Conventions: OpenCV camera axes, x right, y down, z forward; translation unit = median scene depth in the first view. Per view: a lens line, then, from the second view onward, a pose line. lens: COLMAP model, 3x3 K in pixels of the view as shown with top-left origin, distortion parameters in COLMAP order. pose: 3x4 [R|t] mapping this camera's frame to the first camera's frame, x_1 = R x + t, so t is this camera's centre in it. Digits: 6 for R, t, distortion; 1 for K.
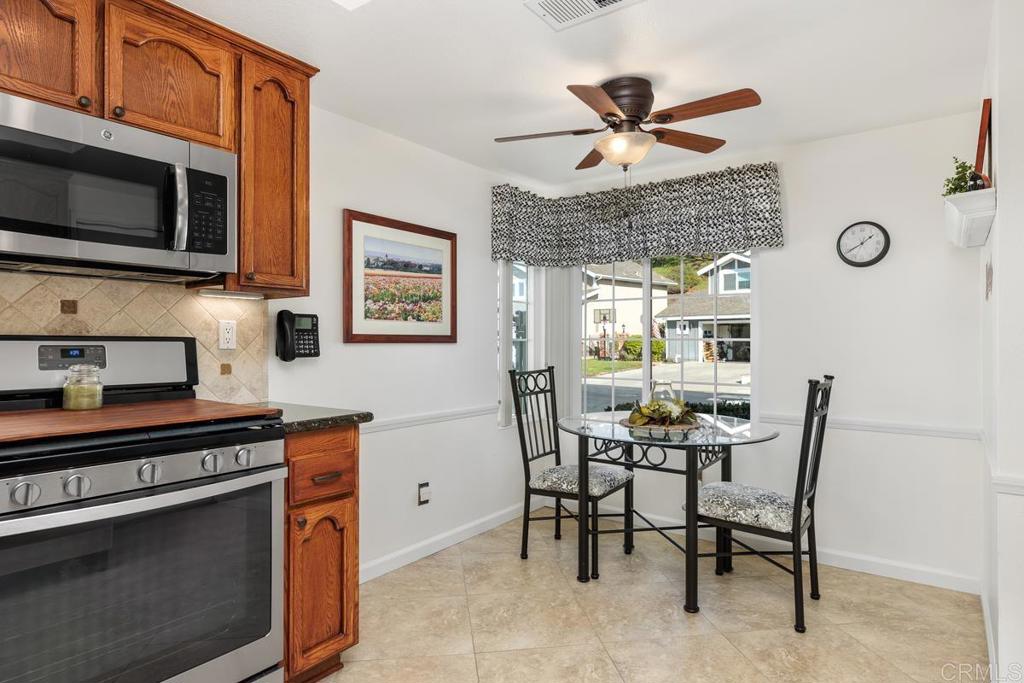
lens RADIAL K [[572.5, 0, 513.5], [0, 572.5, 338.5], [0, 0, 1]] dist [-0.001287, -0.000632]
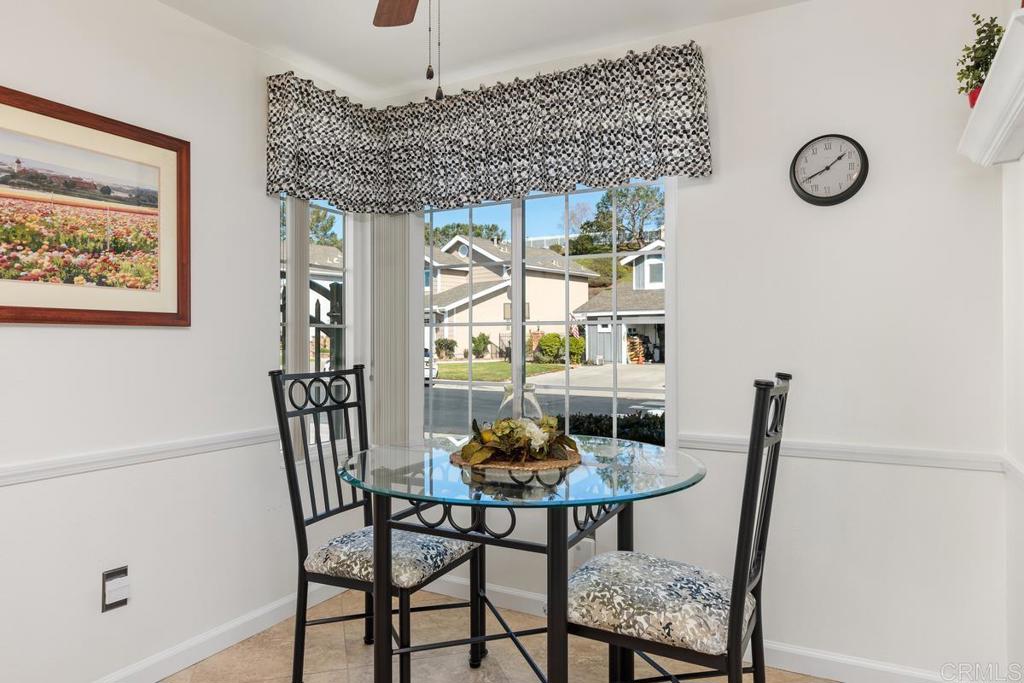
lens RADIAL K [[664.9, 0, 511.1], [0, 664.9, 338.0], [0, 0, 1]] dist [-0.002690, -0.000228]
pose [[0.989562, -0.002665, 0.144081, 0.134900], [0.002772, 0.999996, -0.000544, 0.021880], [-0.144079, 0.000937, 0.989566, 0.282625]]
